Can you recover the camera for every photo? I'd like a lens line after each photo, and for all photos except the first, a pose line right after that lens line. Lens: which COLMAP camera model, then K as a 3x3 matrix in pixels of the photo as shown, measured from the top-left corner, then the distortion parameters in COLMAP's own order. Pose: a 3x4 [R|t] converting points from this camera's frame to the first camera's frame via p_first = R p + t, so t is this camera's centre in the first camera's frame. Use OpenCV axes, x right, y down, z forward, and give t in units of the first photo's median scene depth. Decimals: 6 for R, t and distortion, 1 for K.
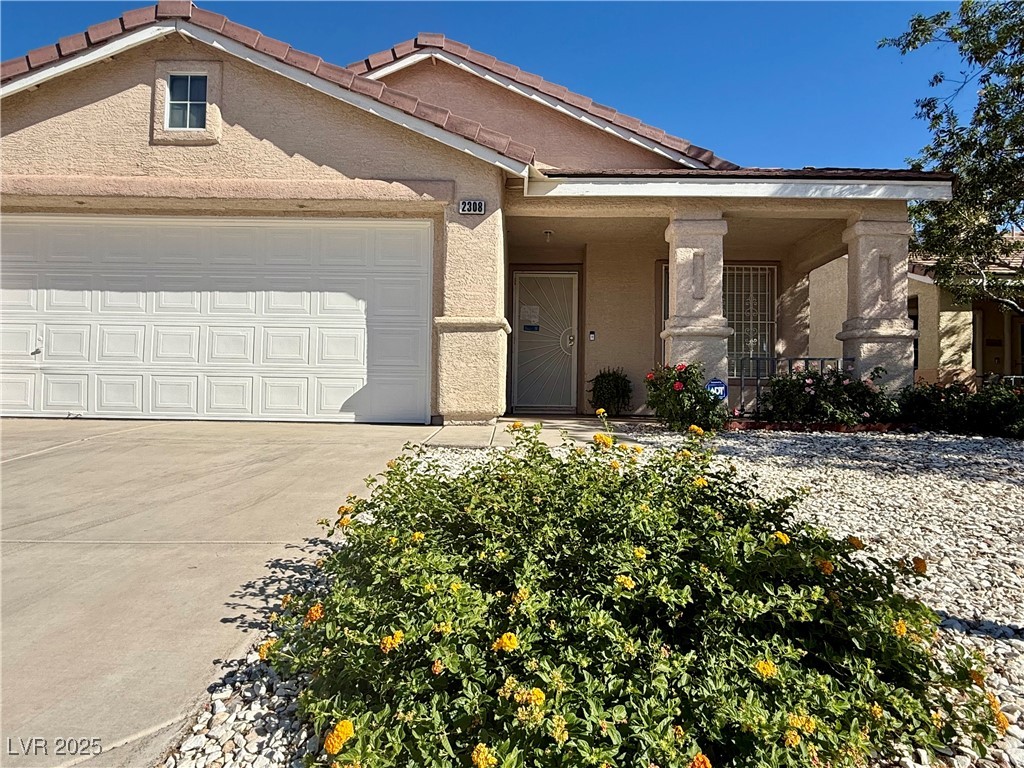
lens RADIAL K [[589.3, 0, 512.0], [0, 589.3, 383.6], [0, 0, 1]] dist [-0.005438, 0.005922]
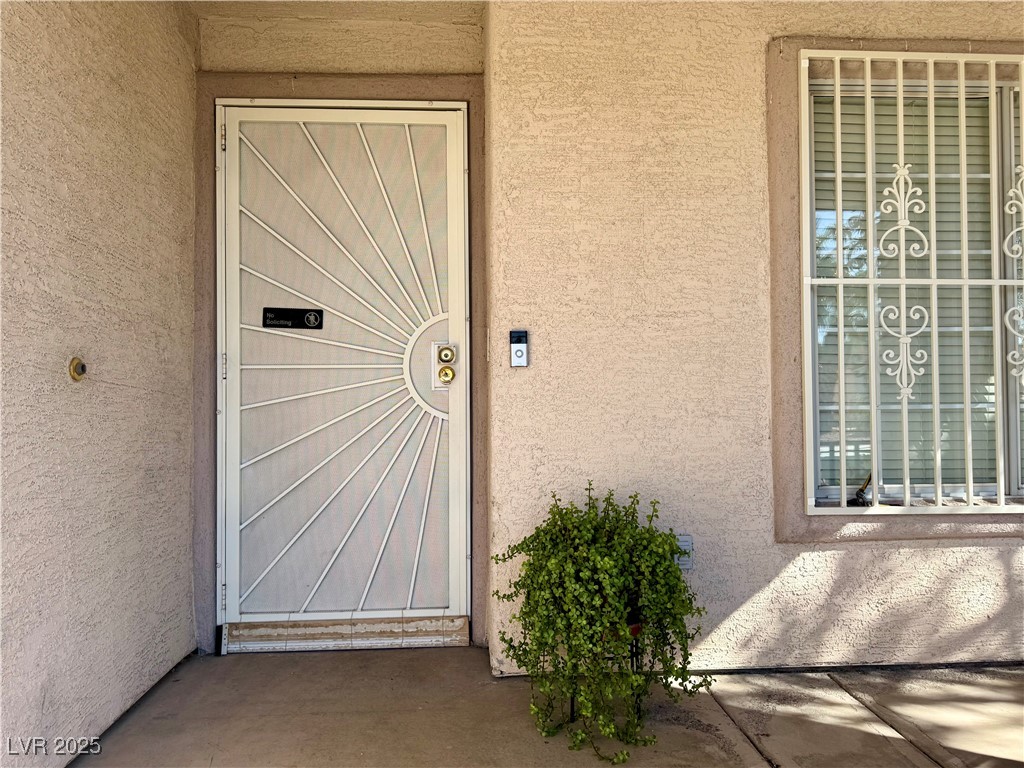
lens RADIAL K [[713.0, 0, 513.4], [0, 713.0, 388.1], [0, 0, 1]] dist [0.049949, -0.057198]
pose [[0.996692, -0.020830, 0.078556, 0.151043], [0.019703, 0.999692, 0.015105, -0.095269], [-0.078846, -0.013507, 0.996795, 0.969631]]
